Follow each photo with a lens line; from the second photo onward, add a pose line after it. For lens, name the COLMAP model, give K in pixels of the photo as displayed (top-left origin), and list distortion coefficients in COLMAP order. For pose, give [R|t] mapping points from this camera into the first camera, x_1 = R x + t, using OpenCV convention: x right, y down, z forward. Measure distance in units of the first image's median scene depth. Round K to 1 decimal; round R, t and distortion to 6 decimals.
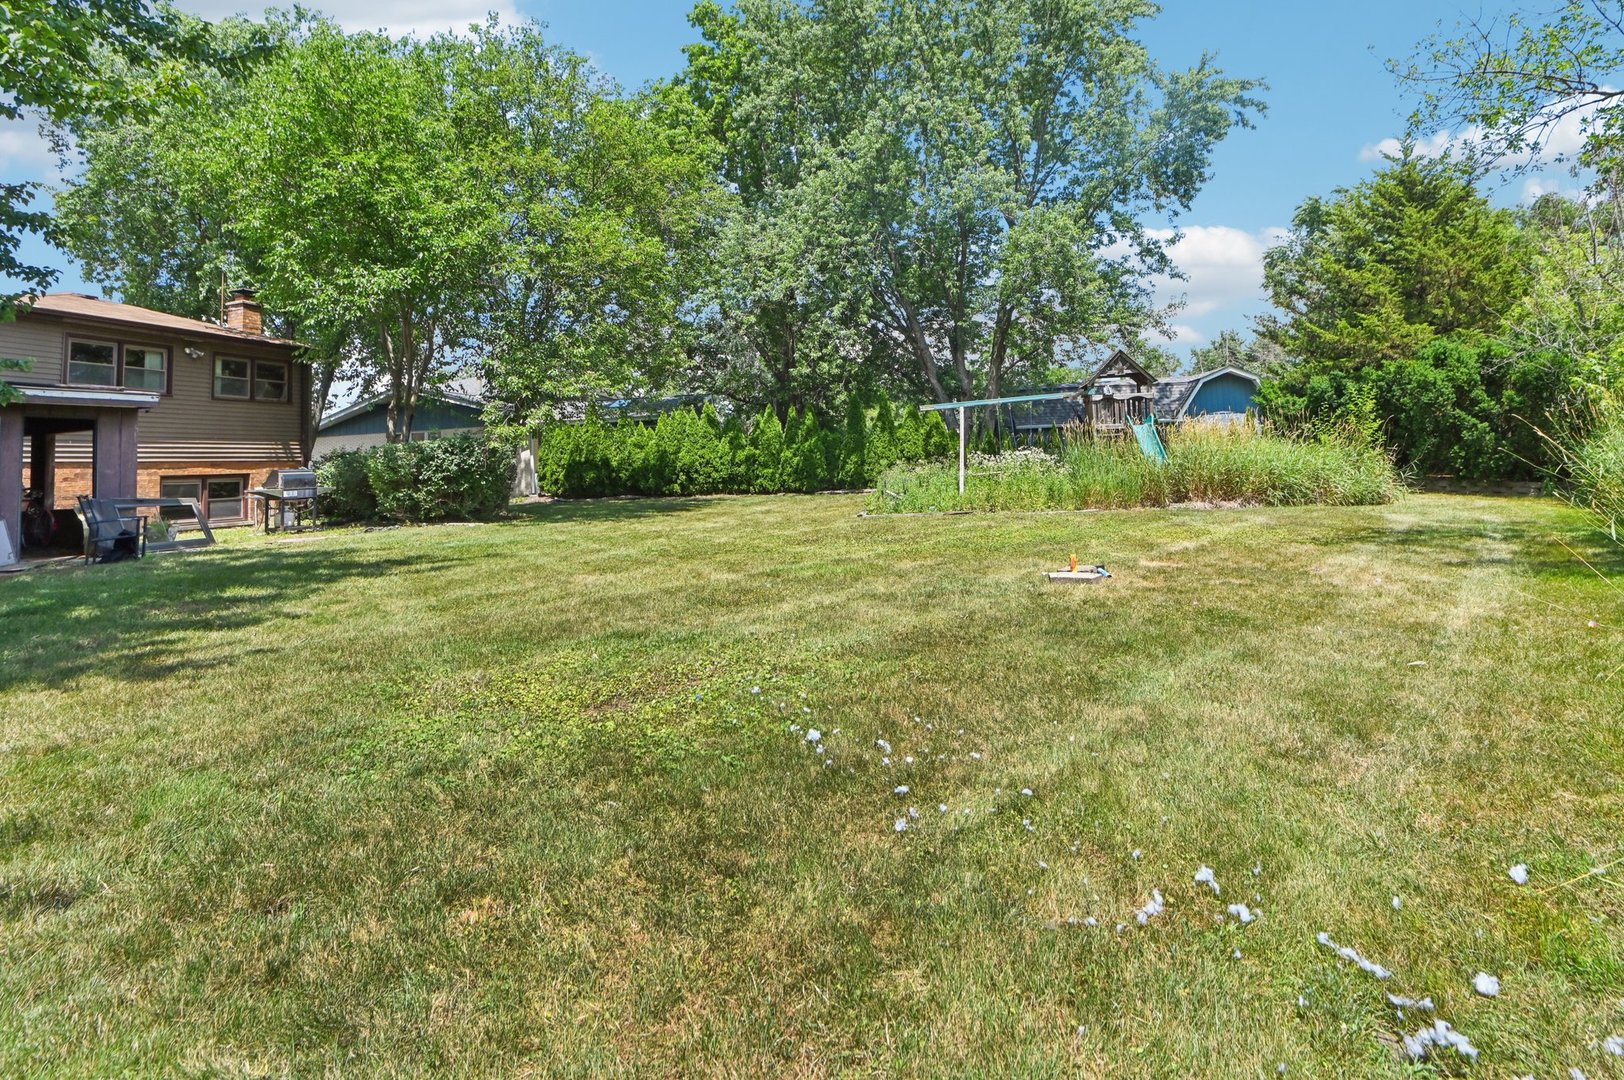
lens RADIAL K [[770.9, 0, 813.0], [0, 770.9, 538.5], [0, 0, 1]] dist [0.026838, 0.000153]
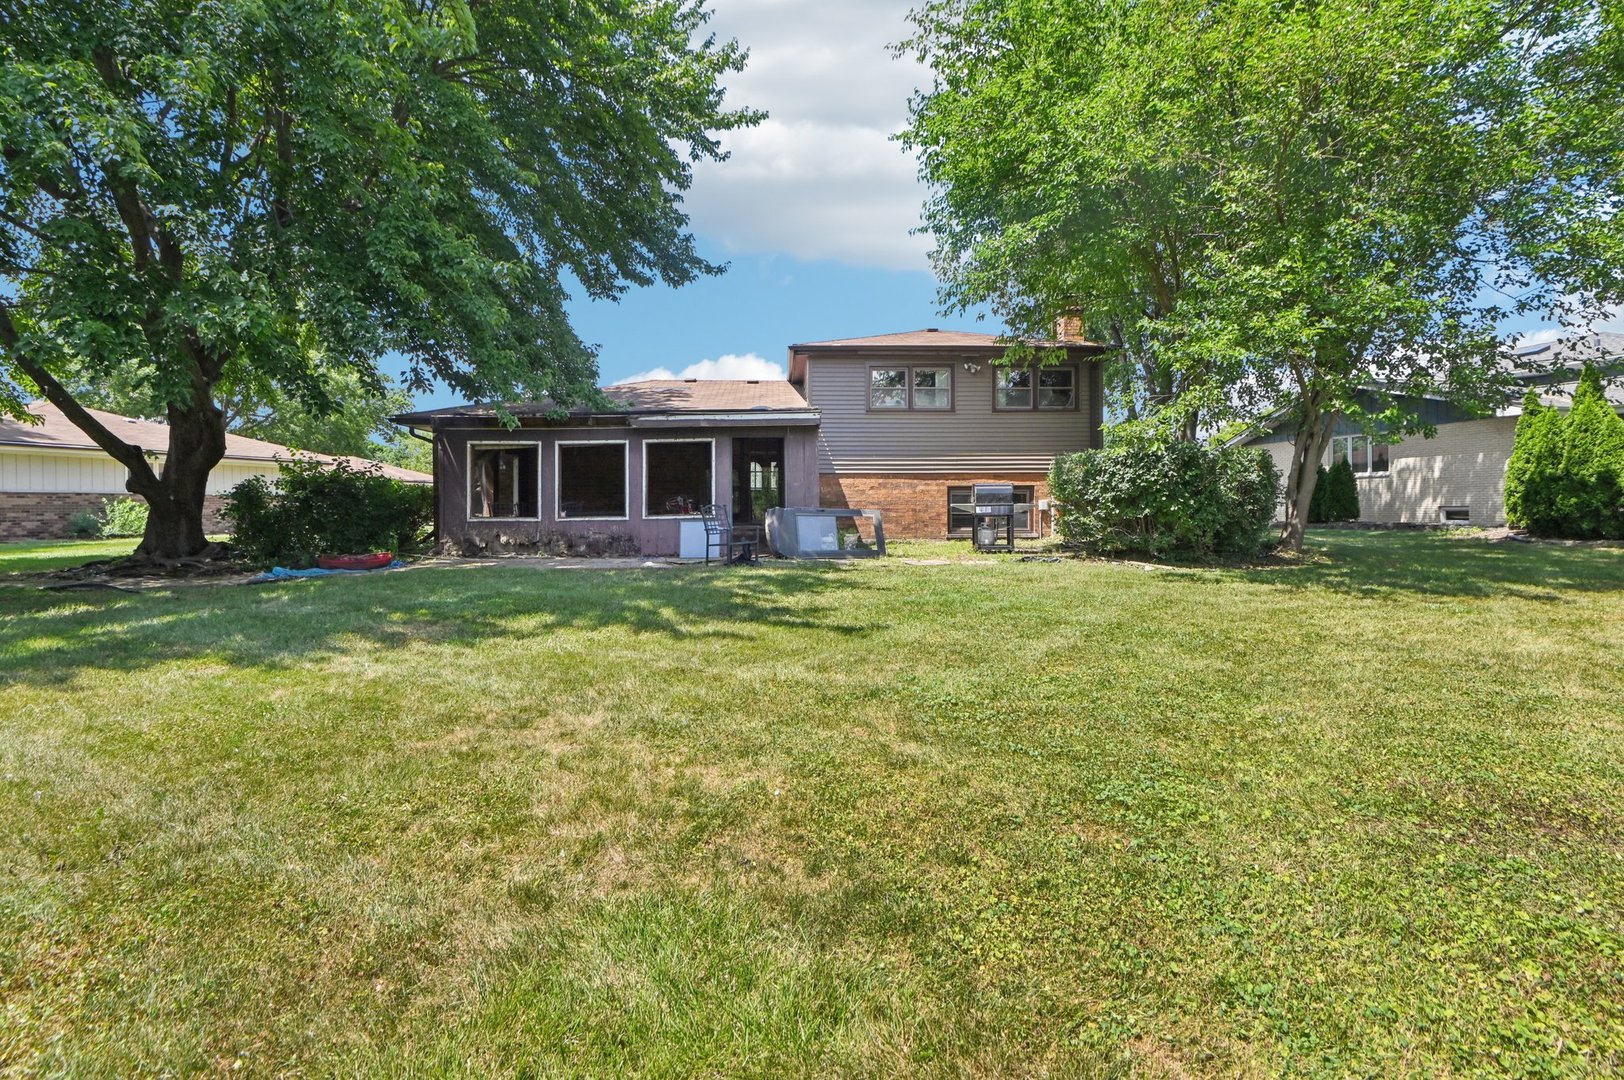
lens RADIAL K [[770.9, 0, 811.7], [0, 770.9, 534.9], [0, 0, 1]] dist [0.026838, 0.000153]
pose [[0.318635, 0.088764, -0.943712, 0.118158], [-0.099015, 0.993276, 0.059994, -0.059560], [0.942692, 0.074326, 0.325281, 0.494515]]
